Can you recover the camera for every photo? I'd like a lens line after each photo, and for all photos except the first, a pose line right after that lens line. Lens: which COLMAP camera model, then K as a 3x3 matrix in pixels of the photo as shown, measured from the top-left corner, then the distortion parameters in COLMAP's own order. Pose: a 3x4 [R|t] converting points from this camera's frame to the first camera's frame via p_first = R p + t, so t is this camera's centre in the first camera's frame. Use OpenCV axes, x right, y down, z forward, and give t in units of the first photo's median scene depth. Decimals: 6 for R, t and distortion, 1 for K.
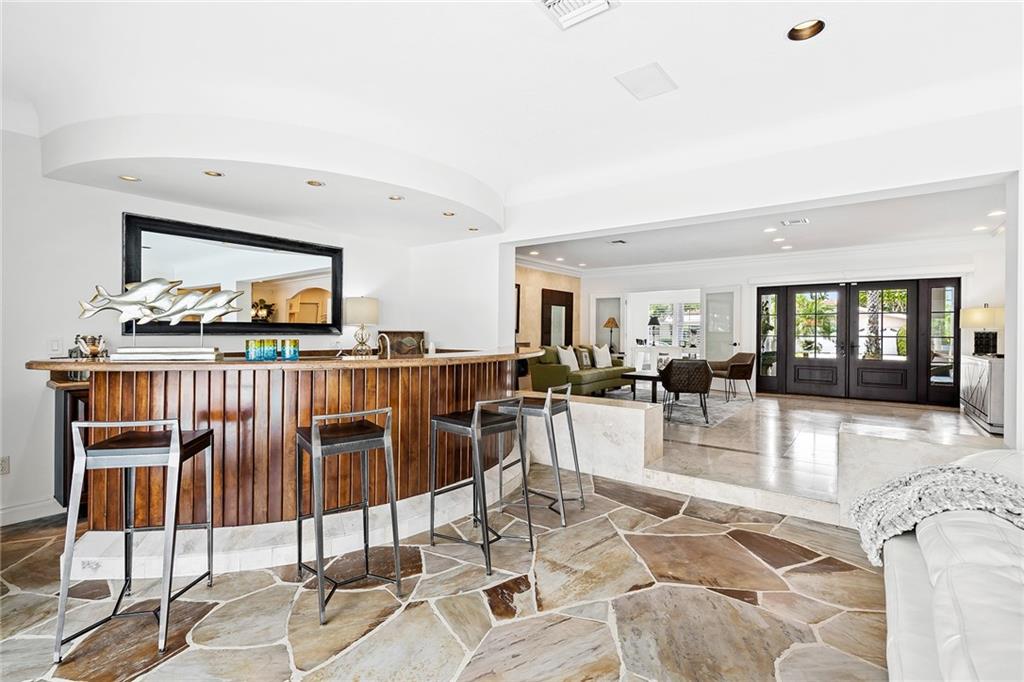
lens RADIAL K [[465.5, 0, 512.0], [0, 465.5, 341.0], [0, 0, 1]] dist [-0.002386, -0.000221]
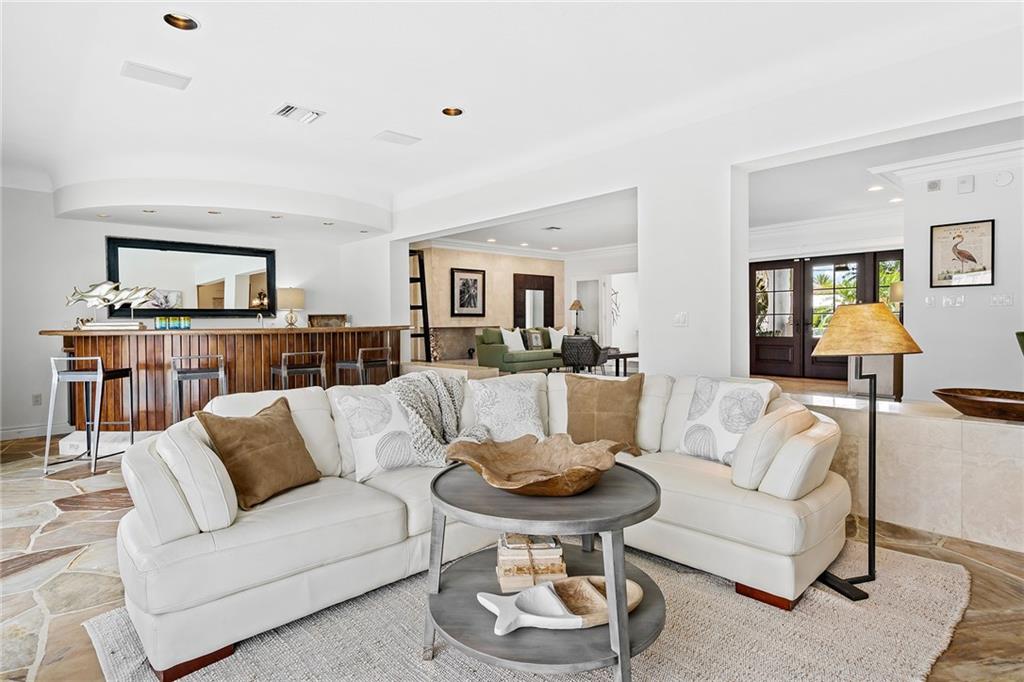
lens RADIAL K [[538.5, 0, 512.5], [0, 538.5, 345.3], [0, 0, 1]] dist [0.005978, 0.000972]
pose [[0.986091, -0.009310, -0.165946, 0.514911], [0.013374, 0.999637, 0.023389, 0.035918], [0.165668, -0.025283, 0.985857, -0.352726]]
